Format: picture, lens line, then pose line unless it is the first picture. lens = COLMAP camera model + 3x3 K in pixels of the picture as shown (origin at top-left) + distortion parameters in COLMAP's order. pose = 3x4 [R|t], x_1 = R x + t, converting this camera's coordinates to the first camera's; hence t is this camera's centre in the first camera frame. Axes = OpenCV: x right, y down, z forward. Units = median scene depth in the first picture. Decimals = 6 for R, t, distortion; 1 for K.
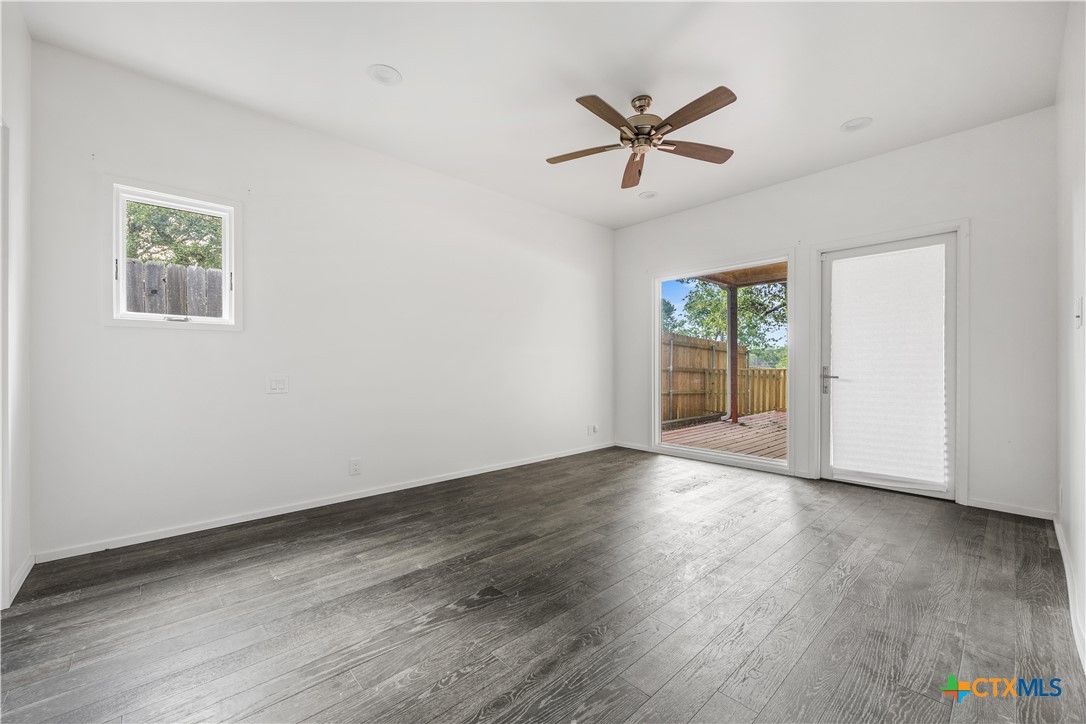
lens RADIAL K [[434.8, 0, 540.8], [0, 434.8, 367.8], [0, 0, 1]] dist [-0.000721, -0.000234]
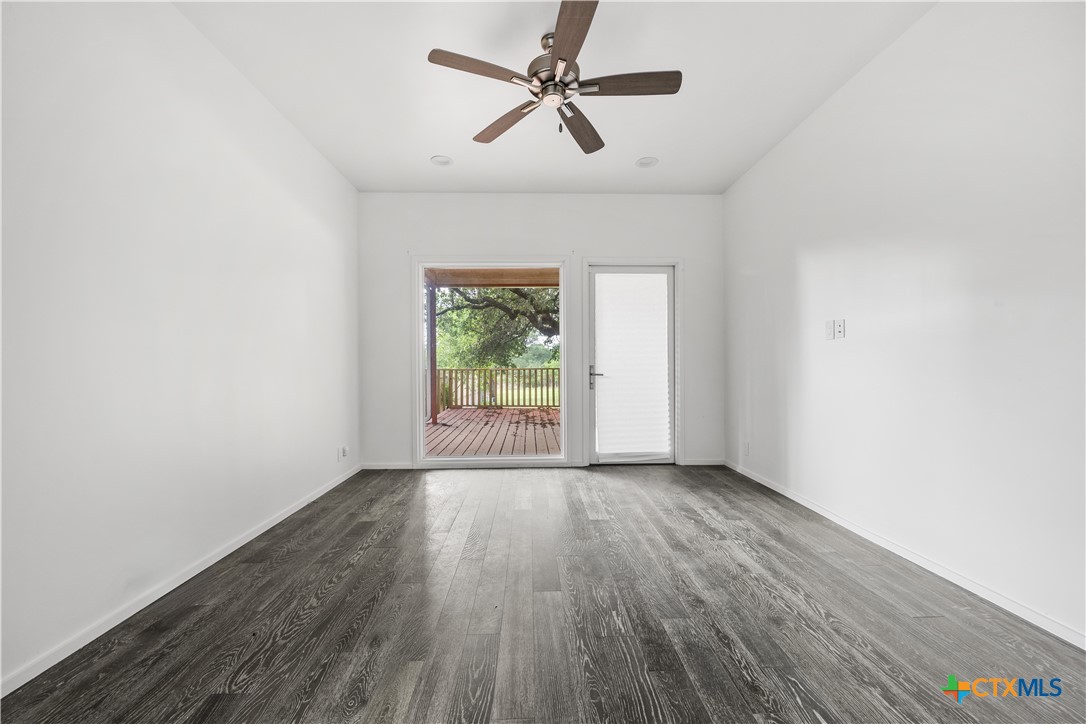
lens RADIAL K [[434.2, 0, 543.4], [0, 434.2, 365.9], [0, 0, 1]] dist [-0.005911, 0.000467]
pose [[0.648223, -0.004721, 0.761436, -0.364935], [0.010032, 0.999947, -0.002340, -0.001030], [-0.761384, 0.009156, 0.648236, 0.445304]]
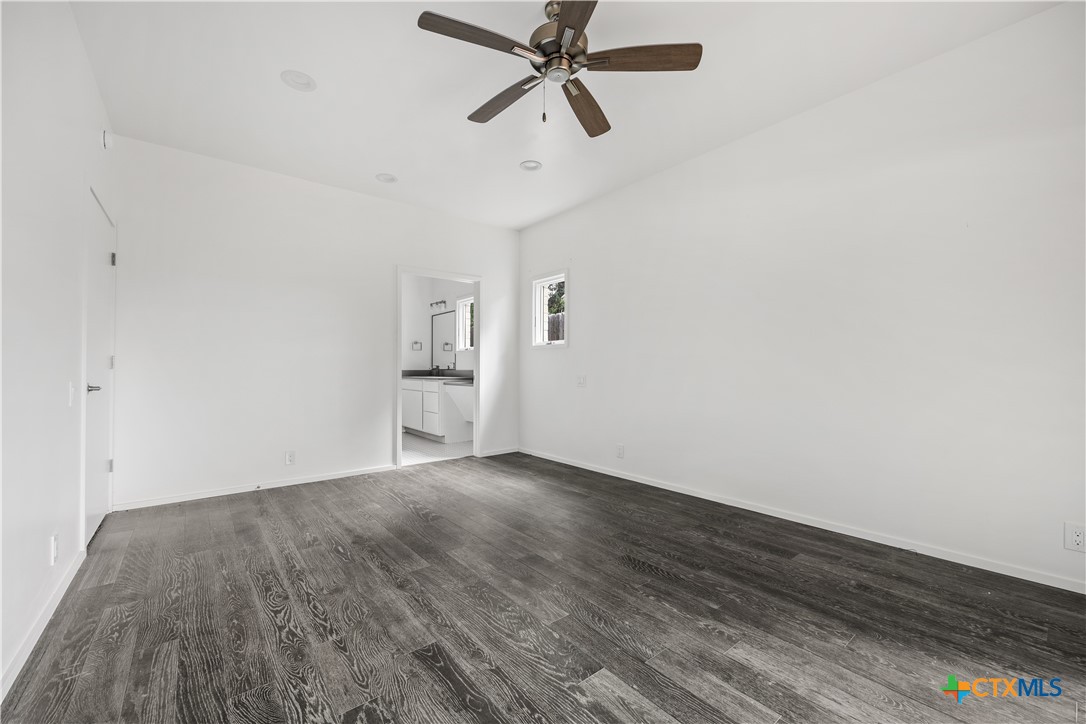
lens RADIAL K [[433.6, 0, 543.8], [0, 433.6, 360.0], [0, 0, 1]] dist [-0.003589, 0.000230]
pose [[-0.057475, -0.015300, -0.998230, 0.878330], [-0.003536, 0.999879, -0.015122, -0.010388], [0.998341, 0.002660, -0.057523, 0.925548]]
